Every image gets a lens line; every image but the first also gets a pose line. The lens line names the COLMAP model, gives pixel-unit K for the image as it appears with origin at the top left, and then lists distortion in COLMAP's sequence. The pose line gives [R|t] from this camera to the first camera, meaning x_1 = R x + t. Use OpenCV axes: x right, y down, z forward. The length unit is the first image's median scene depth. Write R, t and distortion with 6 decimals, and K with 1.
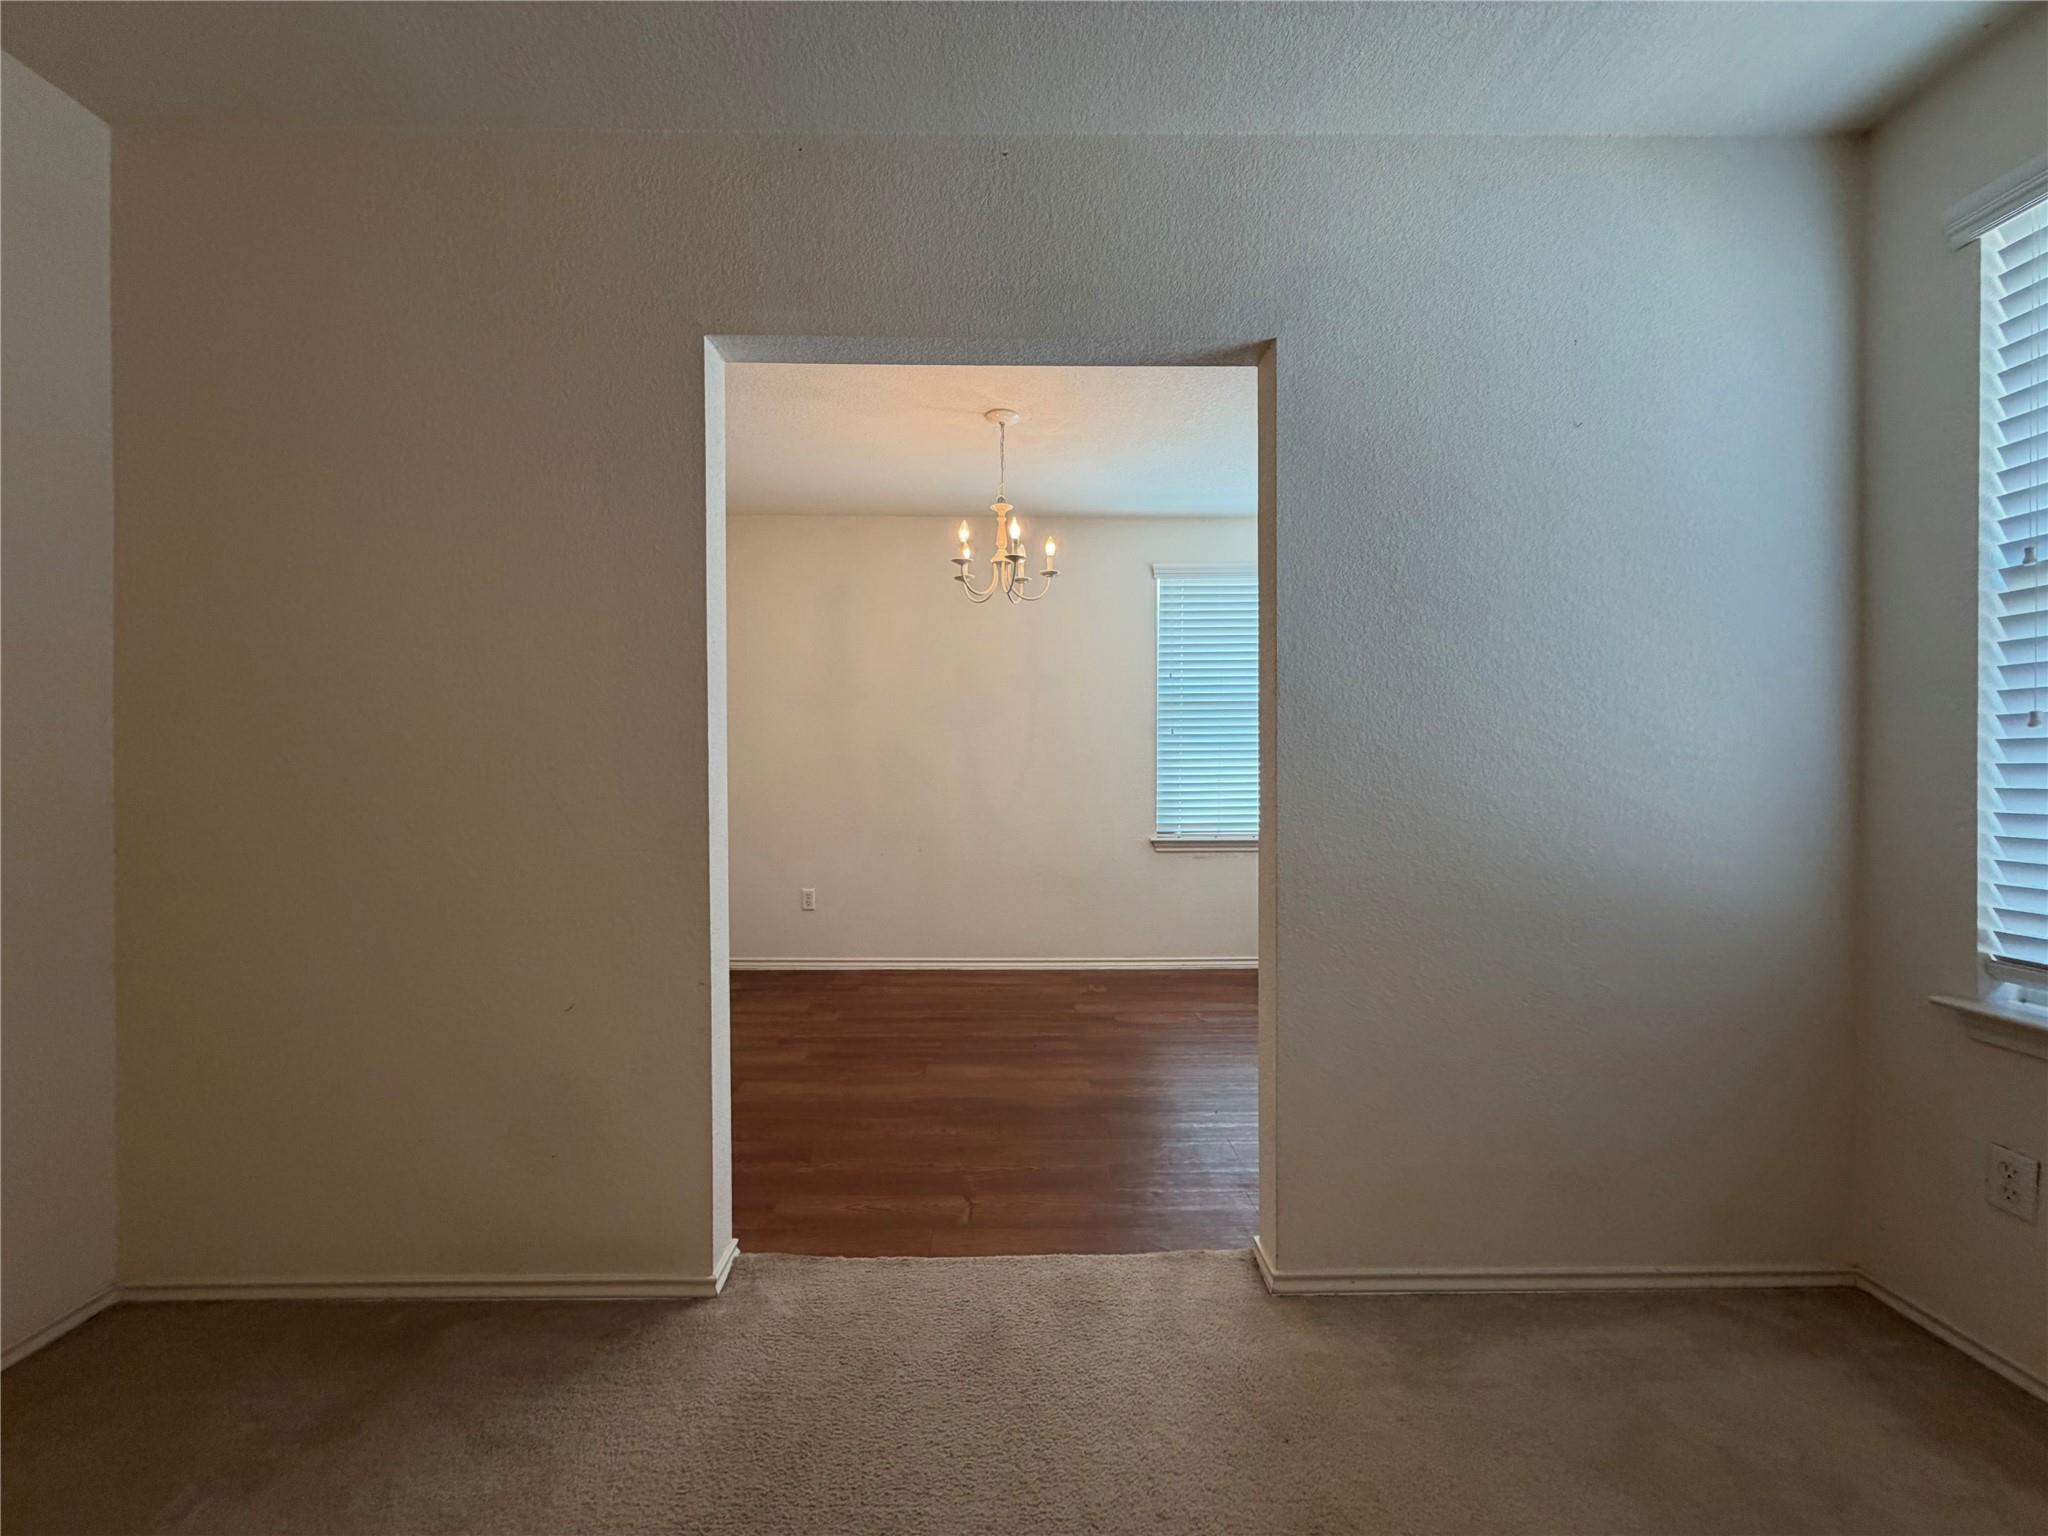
lens RADIAL K [[817.1, 0, 1020.2], [0, 817.1, 769.9], [0, 0, 1]] dist [0.007351, 0.000877]
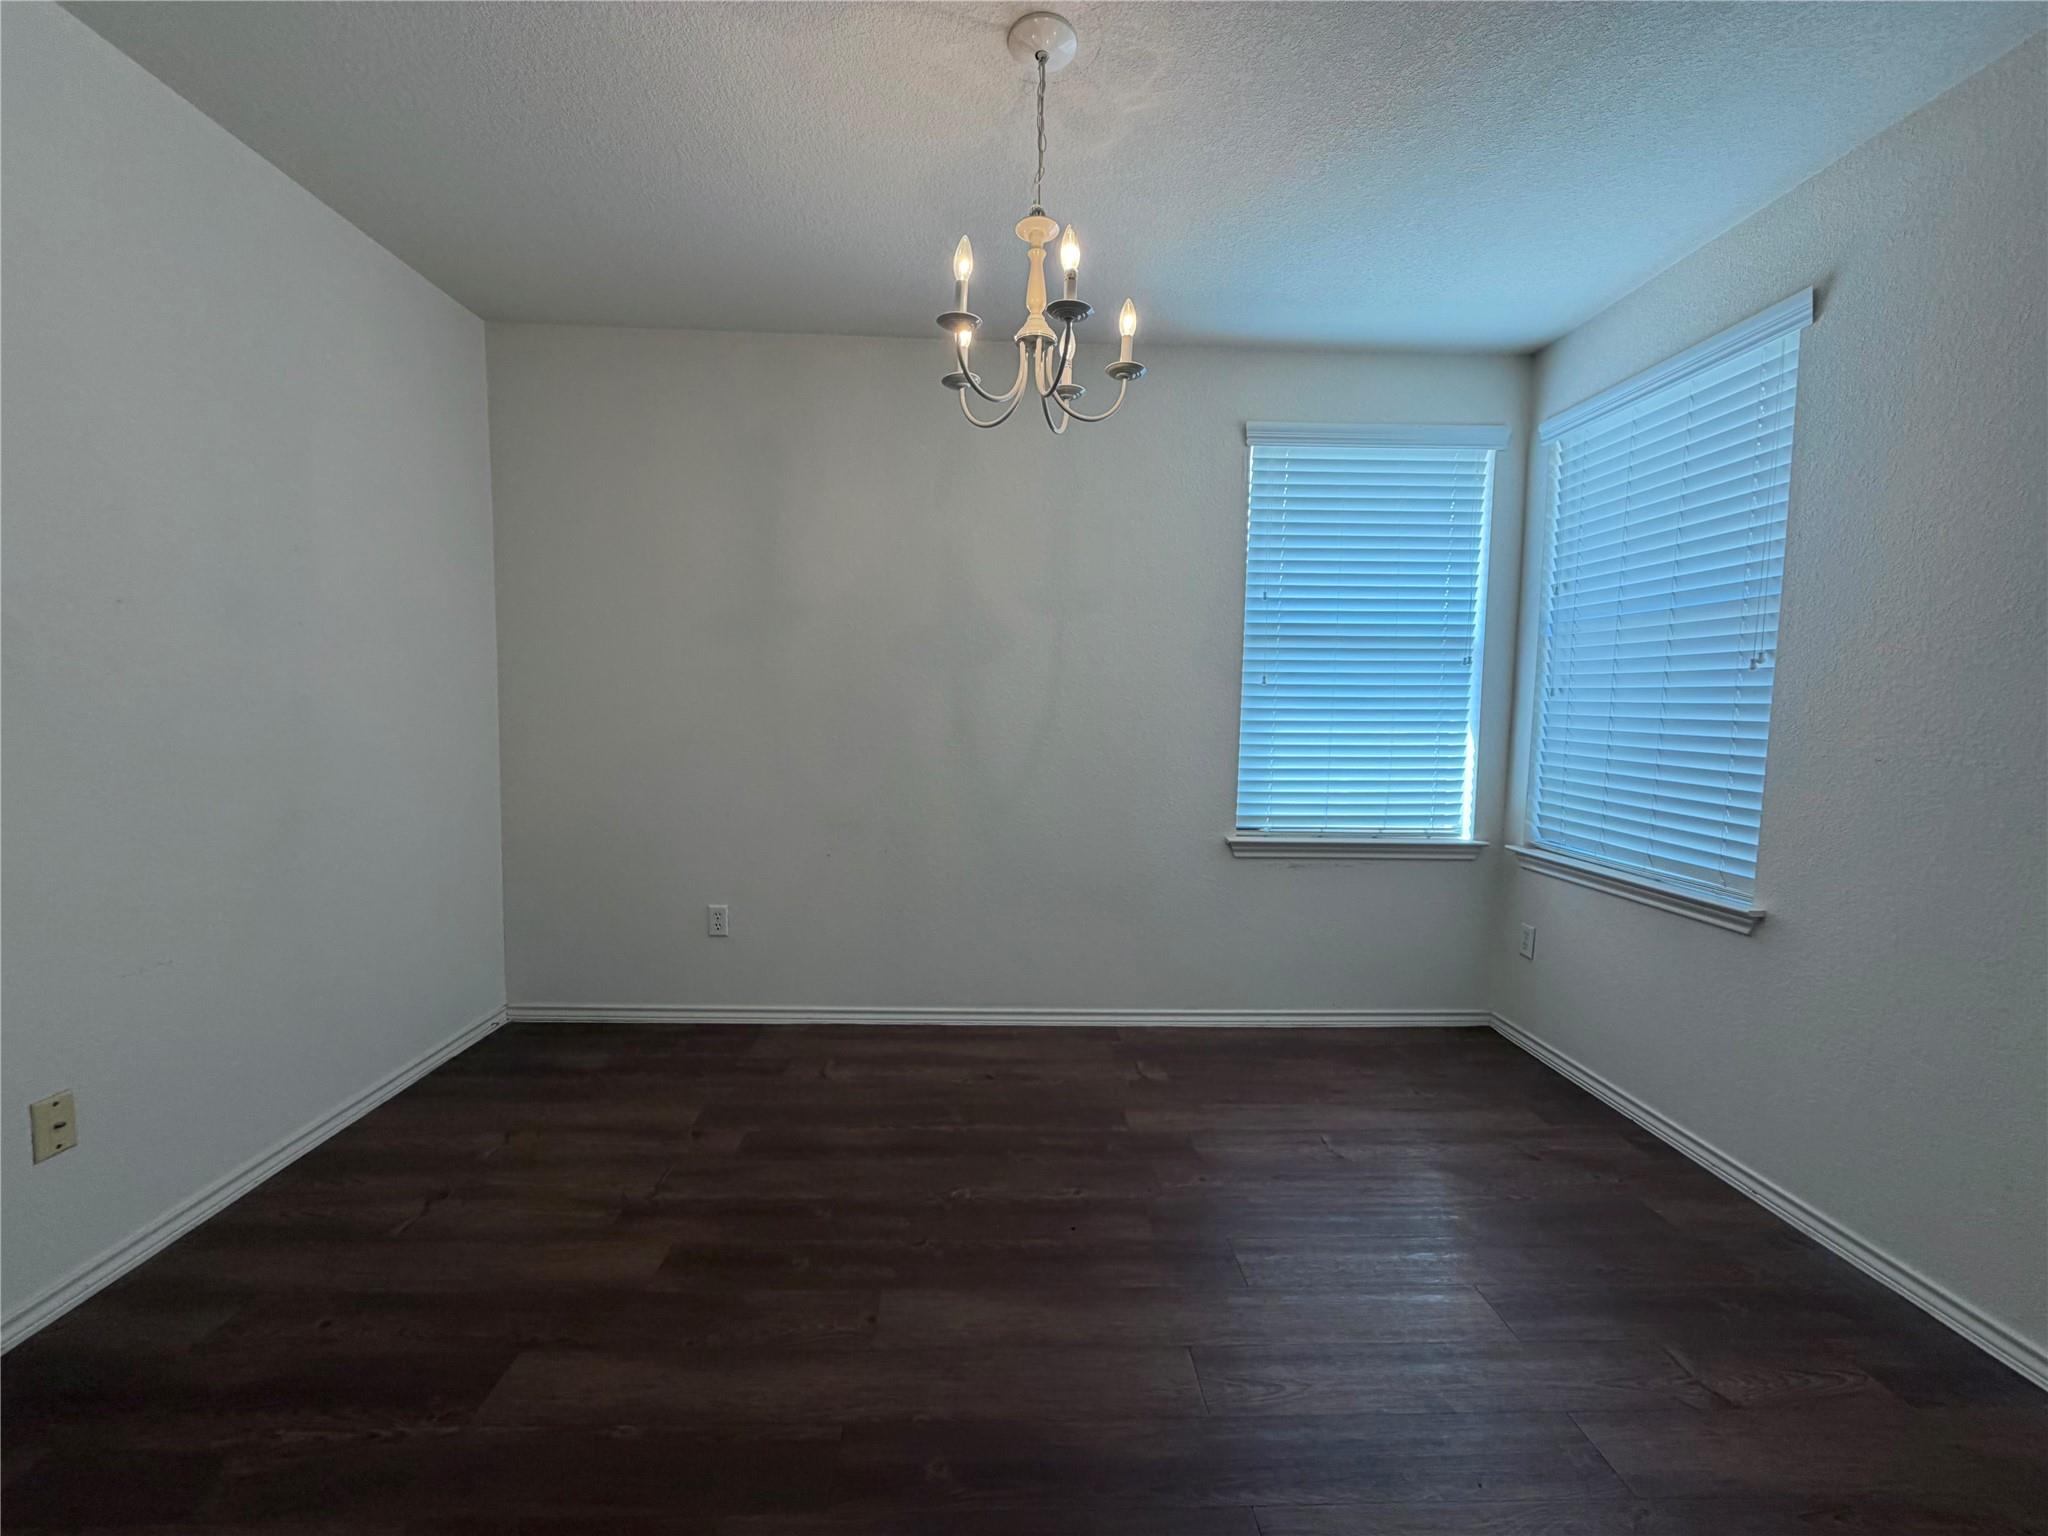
lens RADIAL K [[817.1, 0, 1021.6], [0, 817.1, 751.8], [0, 0, 1]] dist [0.007351, 0.000877]
pose [[0.999591, 0.014911, 0.024393, -0.032024], [-0.016015, 0.998827, 0.045692, -0.017958], [-0.023683, -0.046064, 0.998658, 0.385549]]
